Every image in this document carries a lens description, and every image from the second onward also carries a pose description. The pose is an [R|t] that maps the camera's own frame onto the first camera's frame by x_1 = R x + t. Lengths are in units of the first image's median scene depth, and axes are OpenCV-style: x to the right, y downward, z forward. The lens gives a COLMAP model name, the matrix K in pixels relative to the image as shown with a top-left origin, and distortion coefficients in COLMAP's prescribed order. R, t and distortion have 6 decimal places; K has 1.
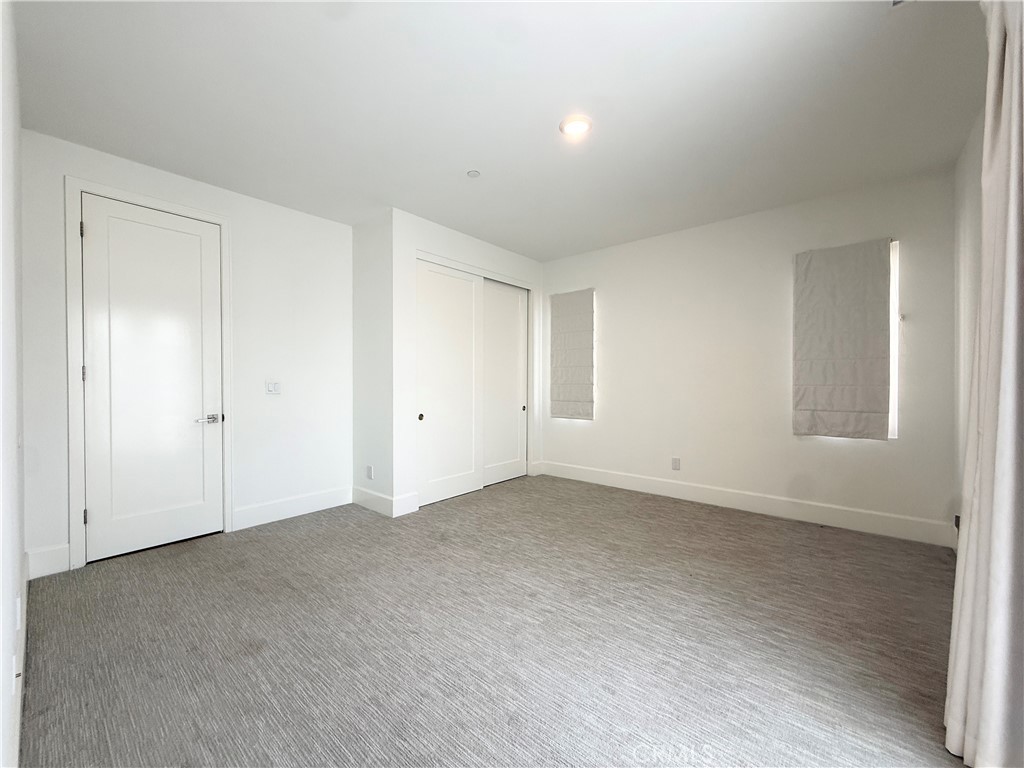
lens RADIAL K [[408.5, 0, 506.4], [0, 408.5, 388.5], [0, 0, 1]] dist [0.000911, -0.000231]
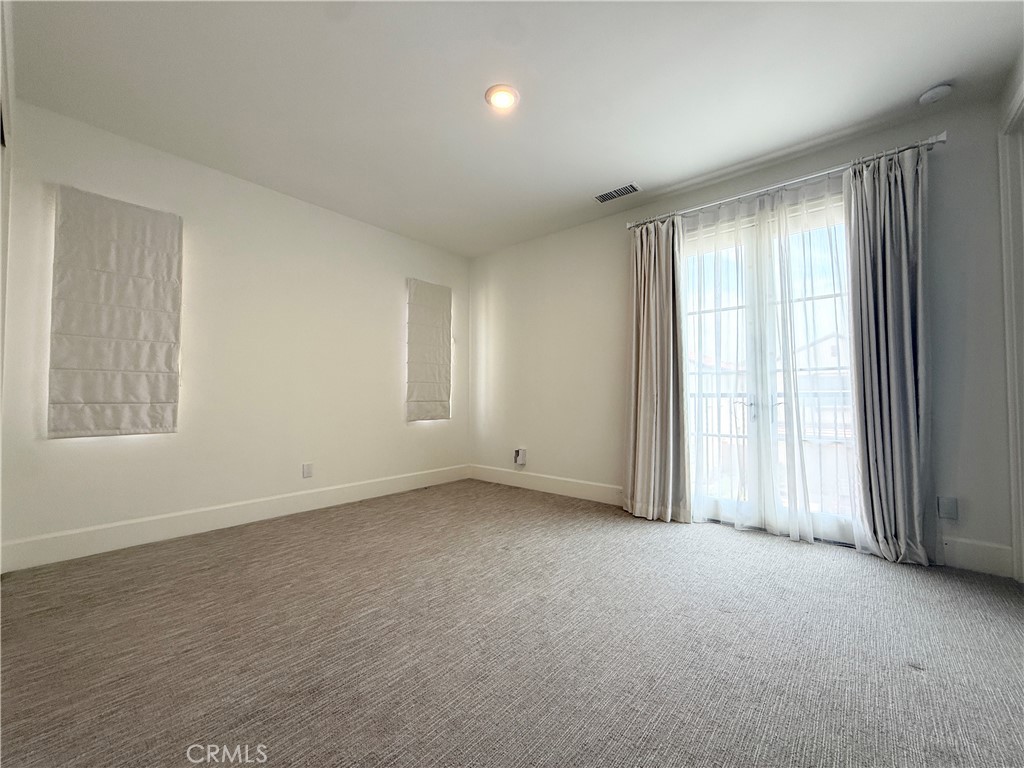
lens RADIAL K [[408.5, 0, 511.0], [0, 408.5, 386.0], [0, 0, 1]] dist [0.000911, -0.000231]
pose [[-0.003313, 0.029782, 0.999551, -0.547087], [0.016091, 0.999429, -0.029725, 0.047717], [-0.999865, 0.015985, -0.003790, 0.699926]]
